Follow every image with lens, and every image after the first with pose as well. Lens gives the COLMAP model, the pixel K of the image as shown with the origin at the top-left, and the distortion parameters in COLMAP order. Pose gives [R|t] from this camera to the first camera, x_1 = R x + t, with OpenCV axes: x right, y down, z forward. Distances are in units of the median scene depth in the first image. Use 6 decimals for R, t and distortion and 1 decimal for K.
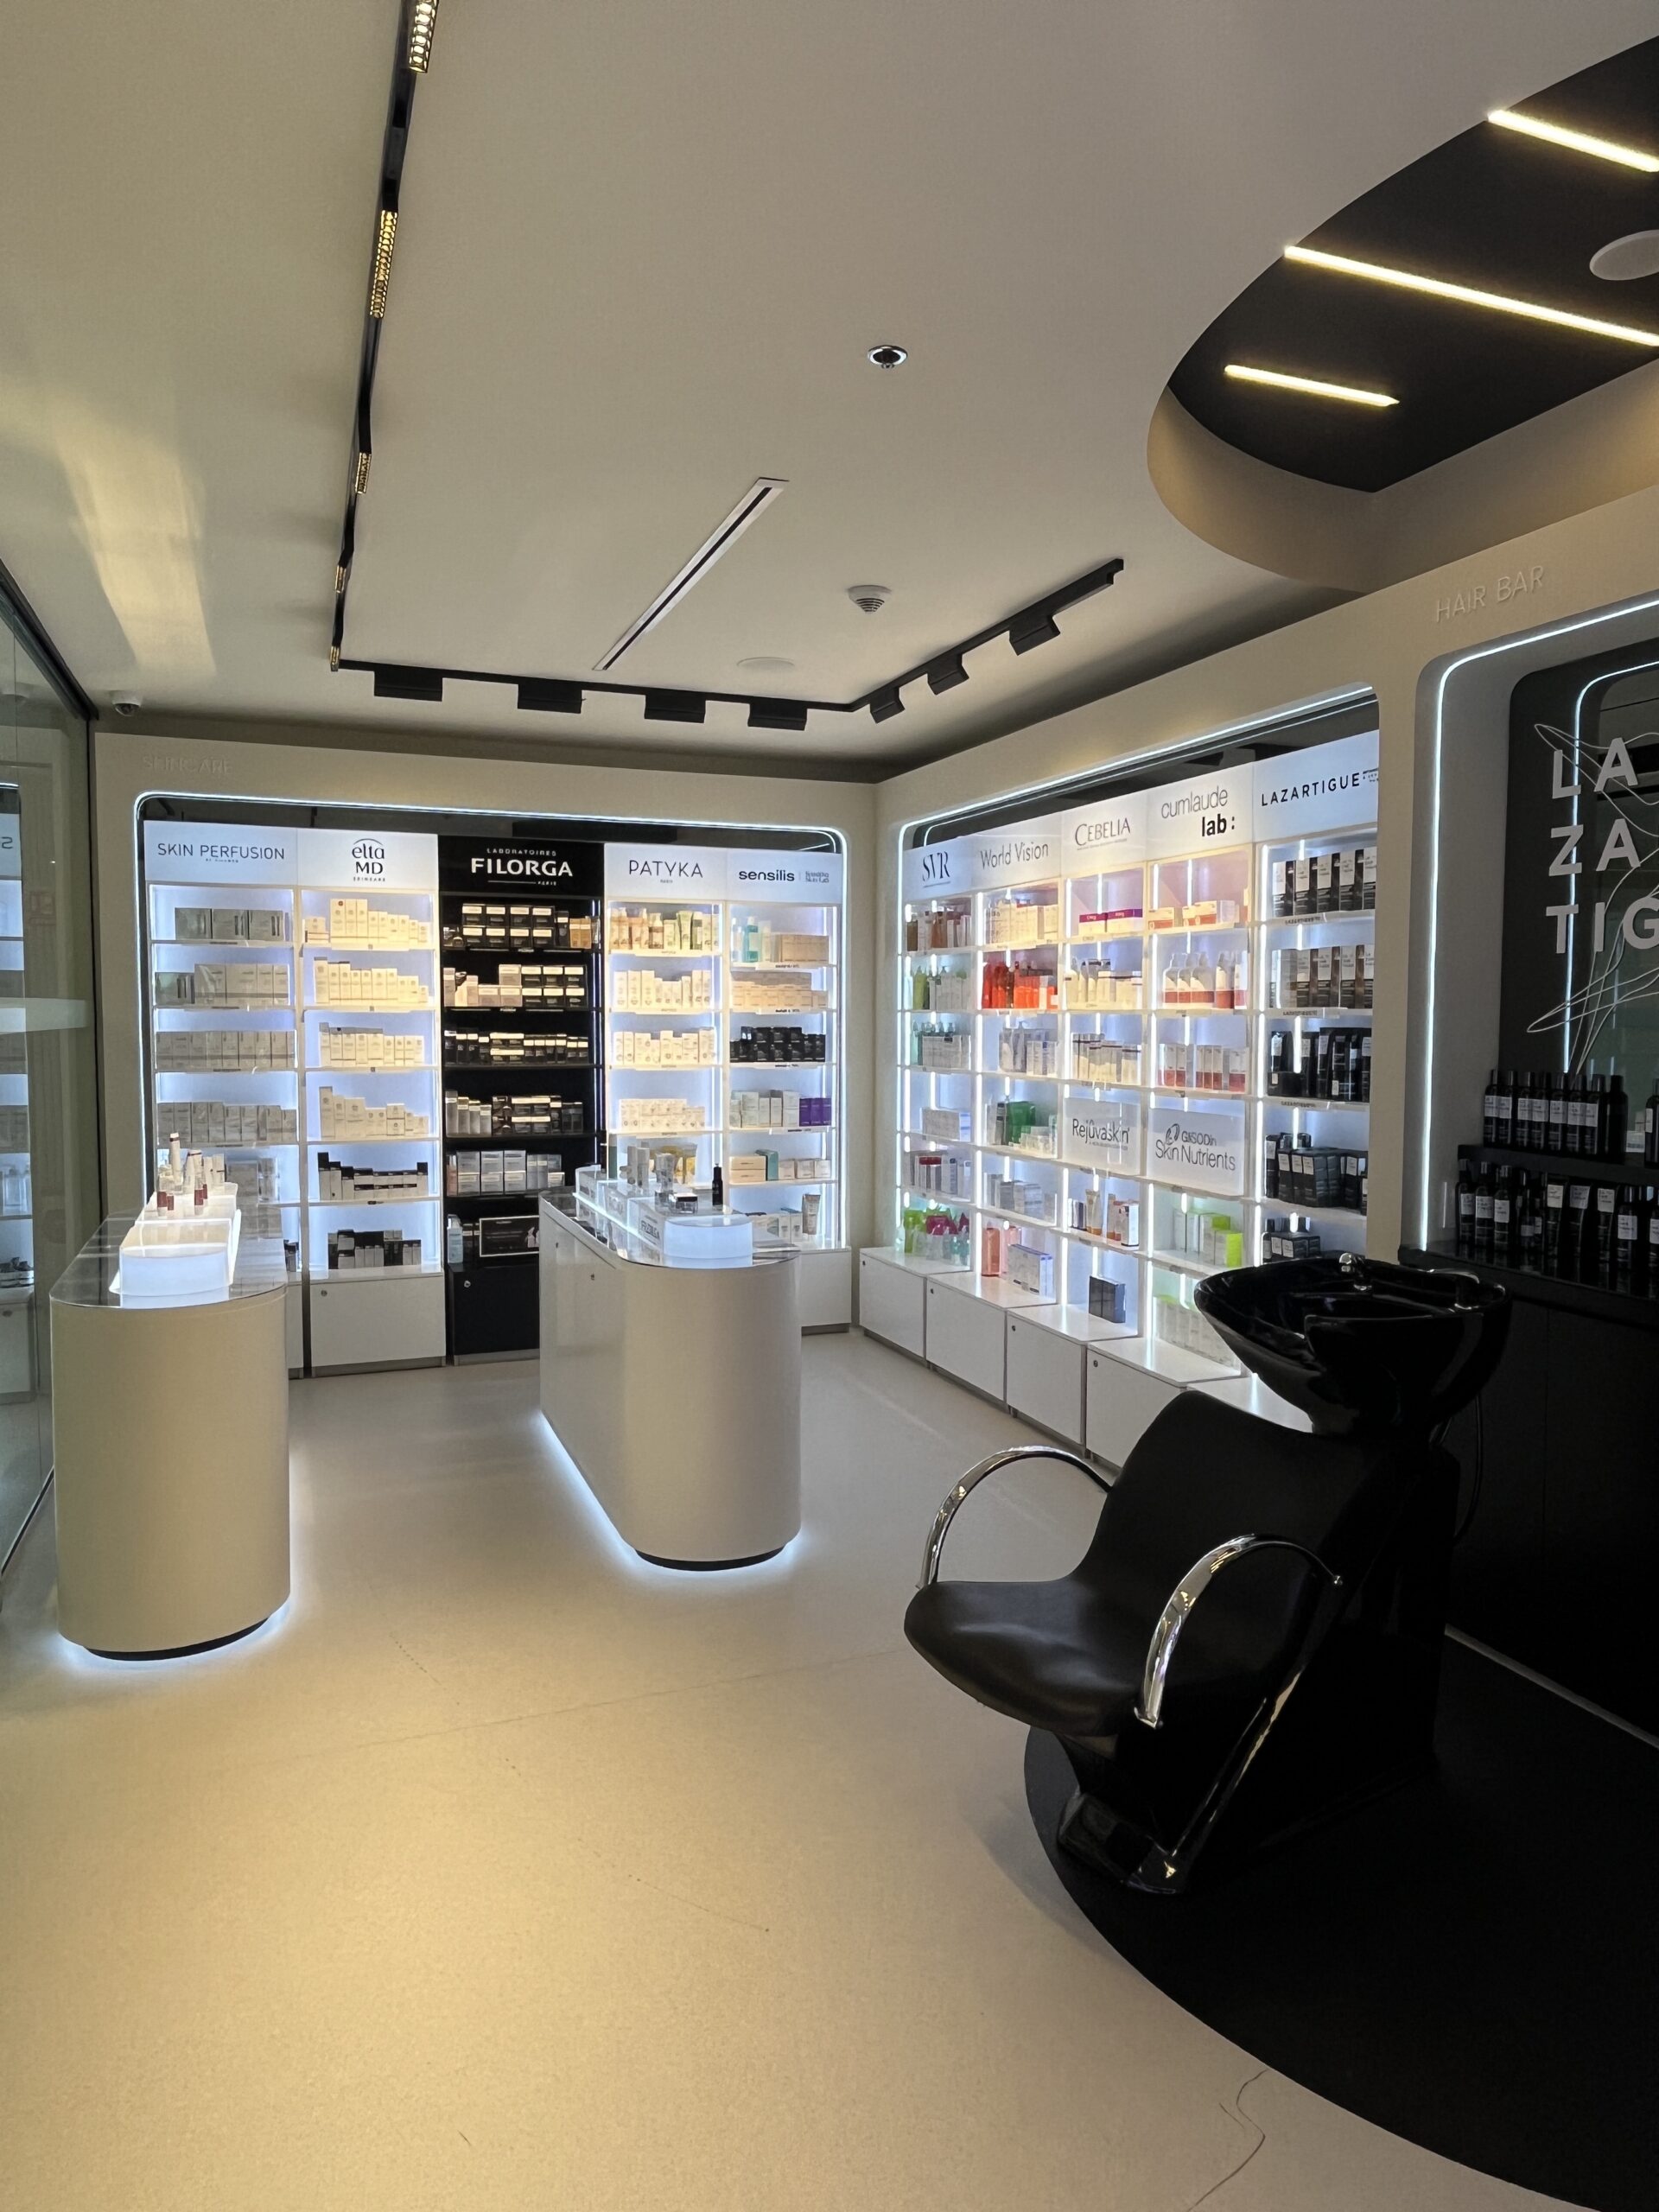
lens RADIAL K [[1403.1, 0, 829.5], [0, 1403.1, 1106.0], [0, 0, 1]] dist [0.028752, -0.000082]
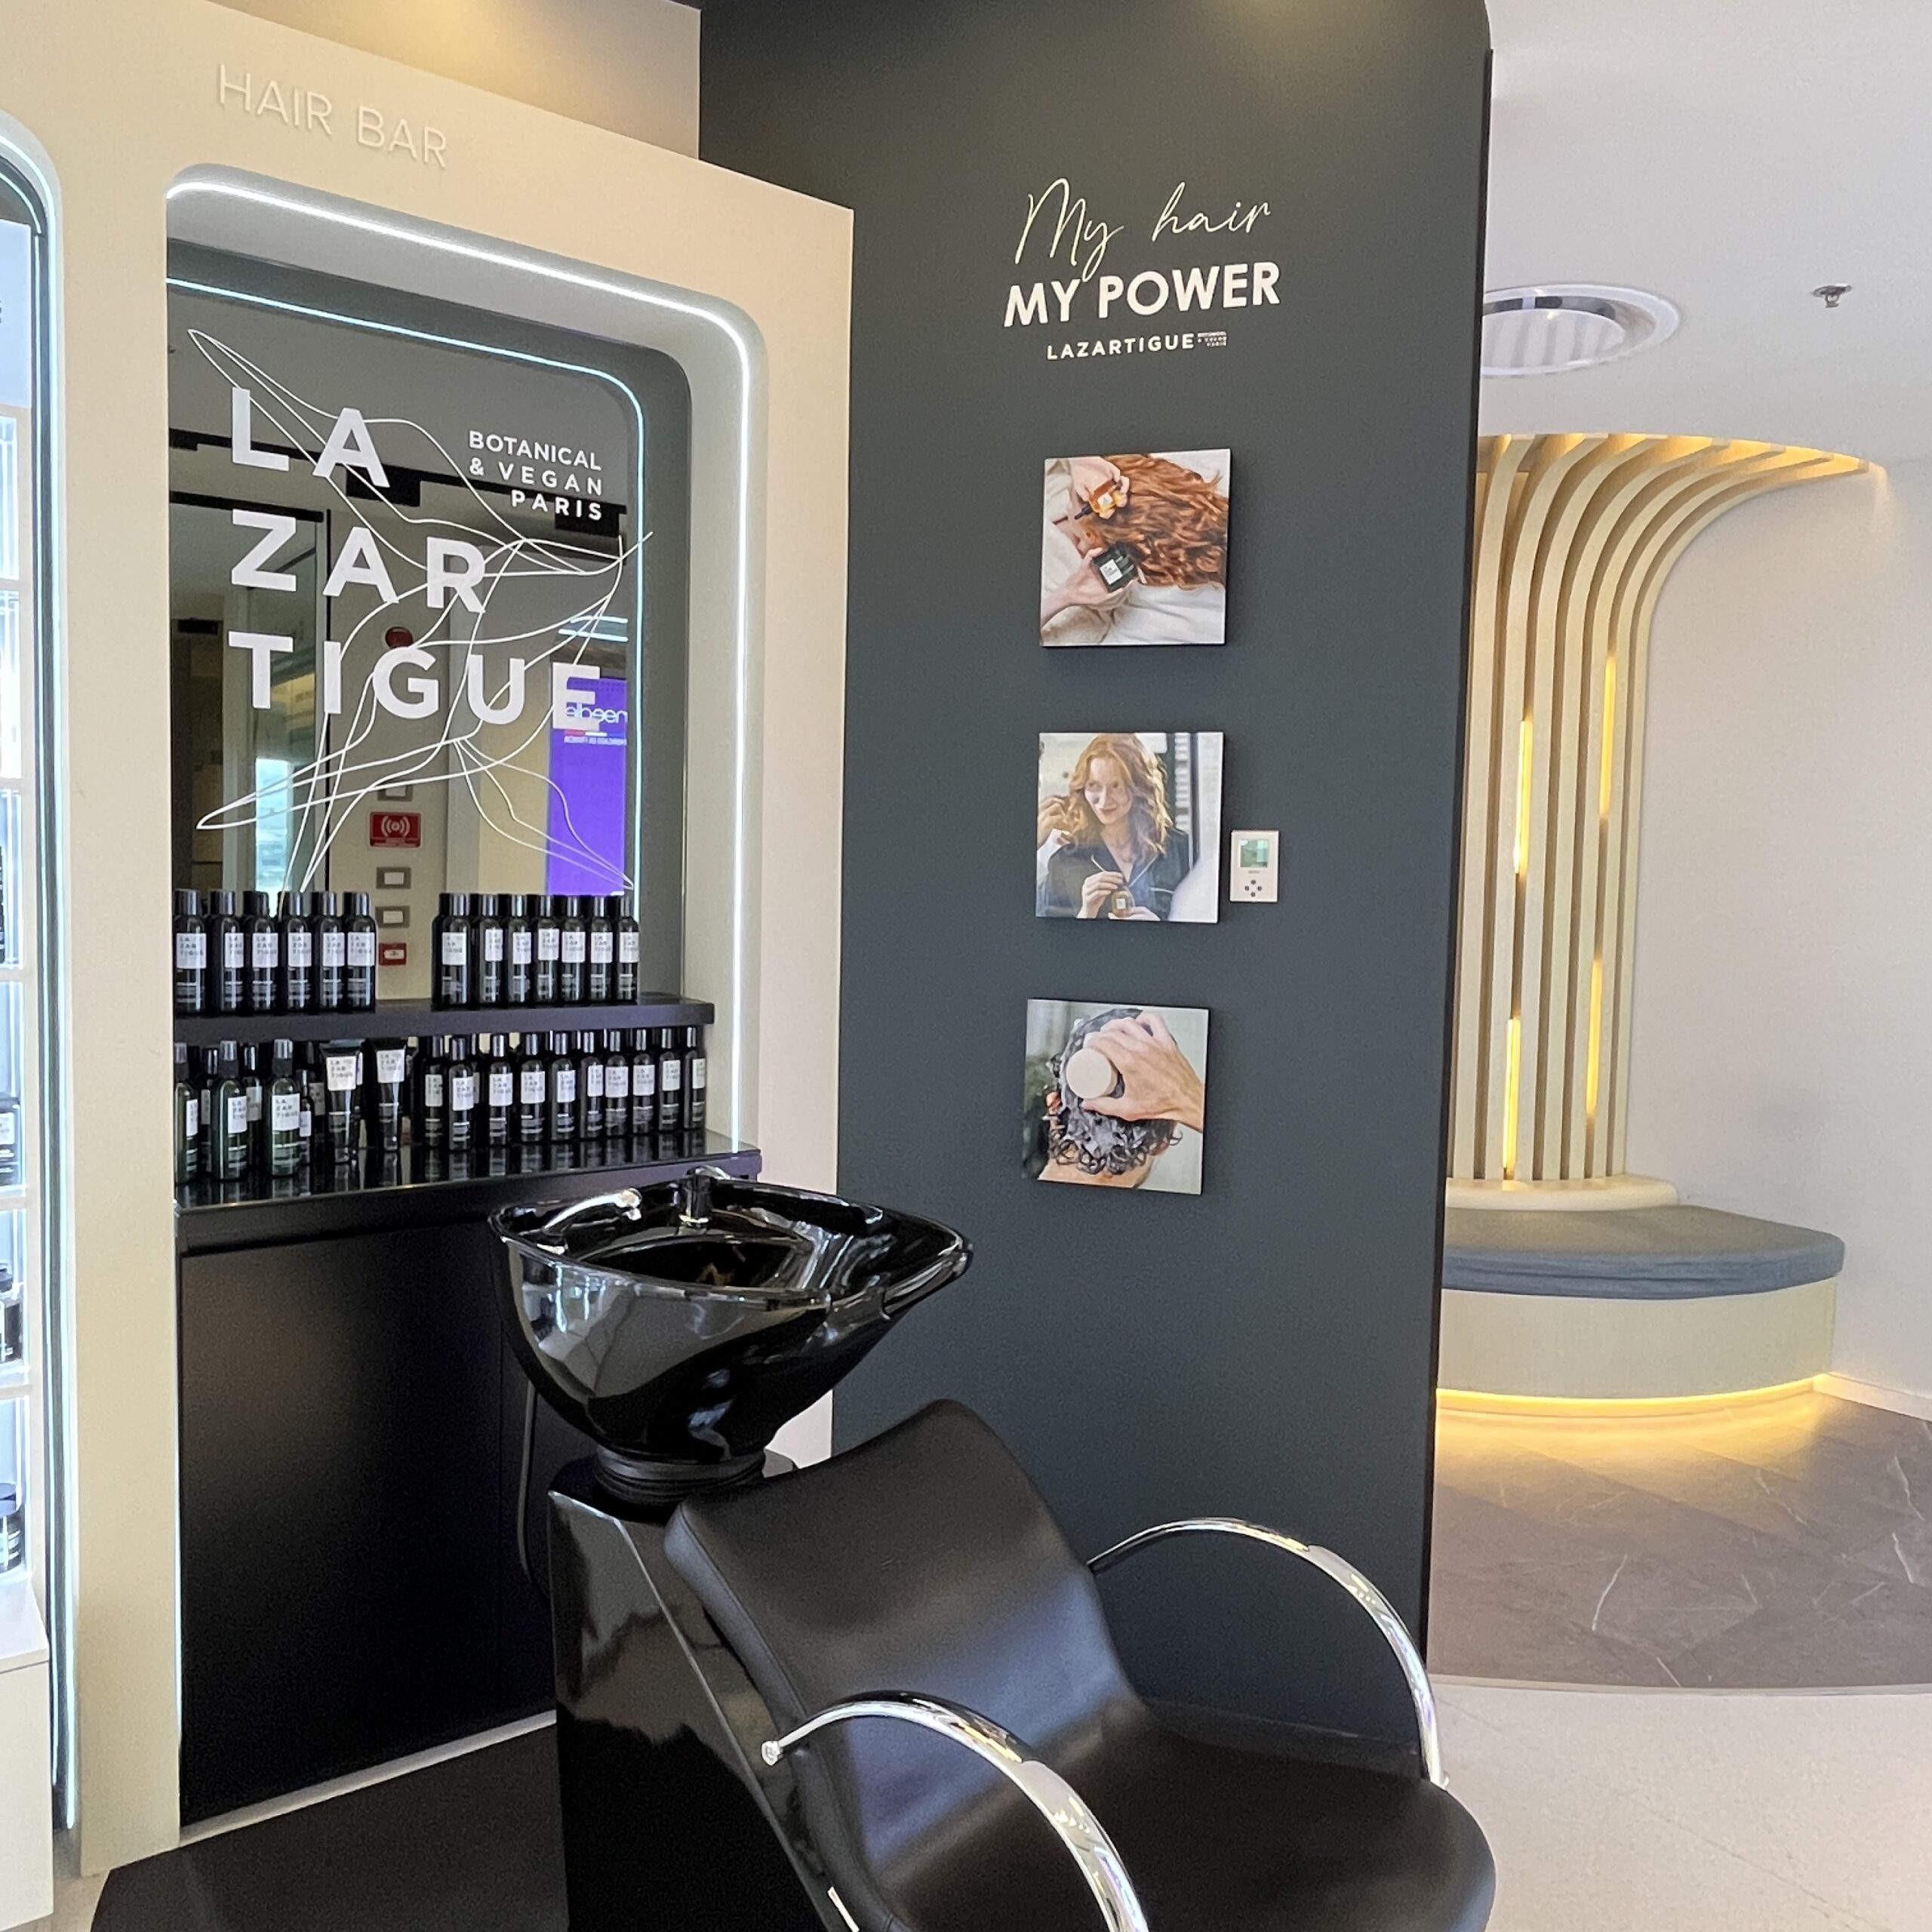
lens RADIAL K [[1549.7, 0, 999.7], [0, 1549.7, 942.9], [0, 0, 1]] dist [-0.013459, -0.000754]
pose [[-0.295583, -0.063293, 0.953218, -0.153481], [0.038151, 0.996225, 0.077979, -0.023856], [-0.954555, 0.059415, -0.292053, 0.504398]]
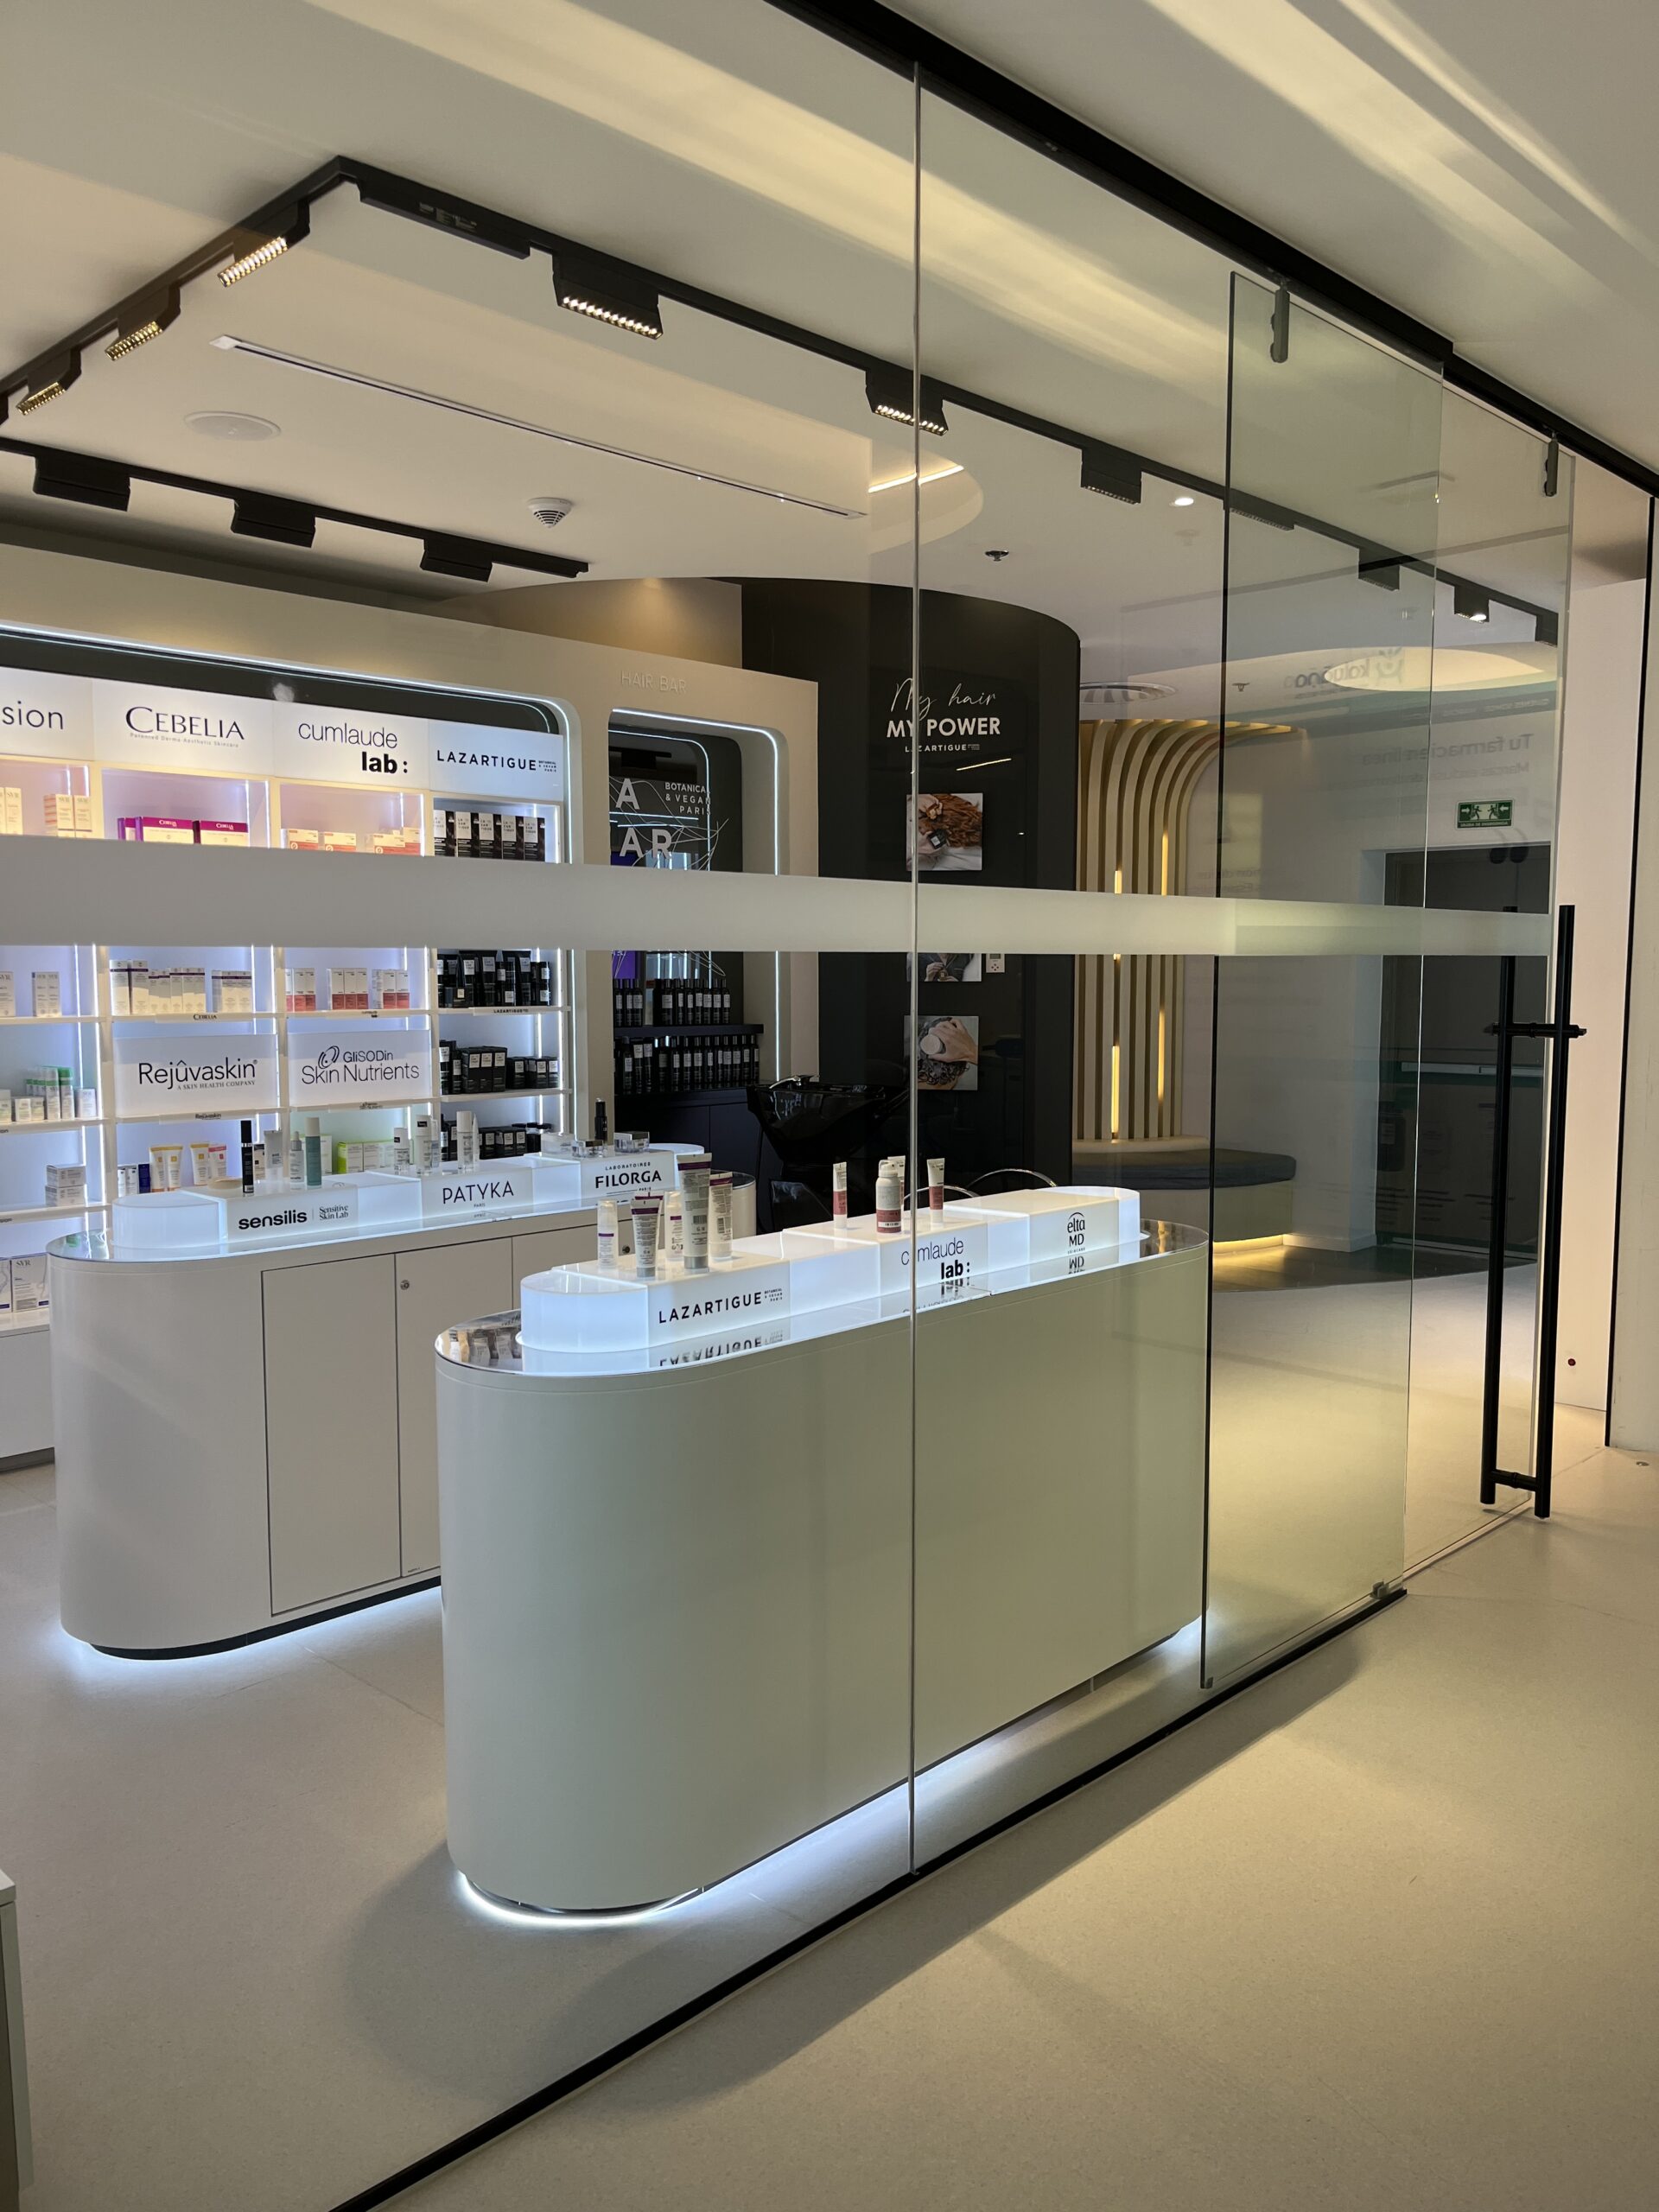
lens RADIAL K [[1661.3, 0, 822.6], [0, 1661.3, 1137.2], [0, 0, 1]] dist [0.002055, -0.000210]
pose [[-0.410717, -0.097495, 0.906535, -0.754405], [0.059959, 0.989226, 0.133553, -0.046695], [-0.909789, 0.109208, -0.400446, 0.883579]]
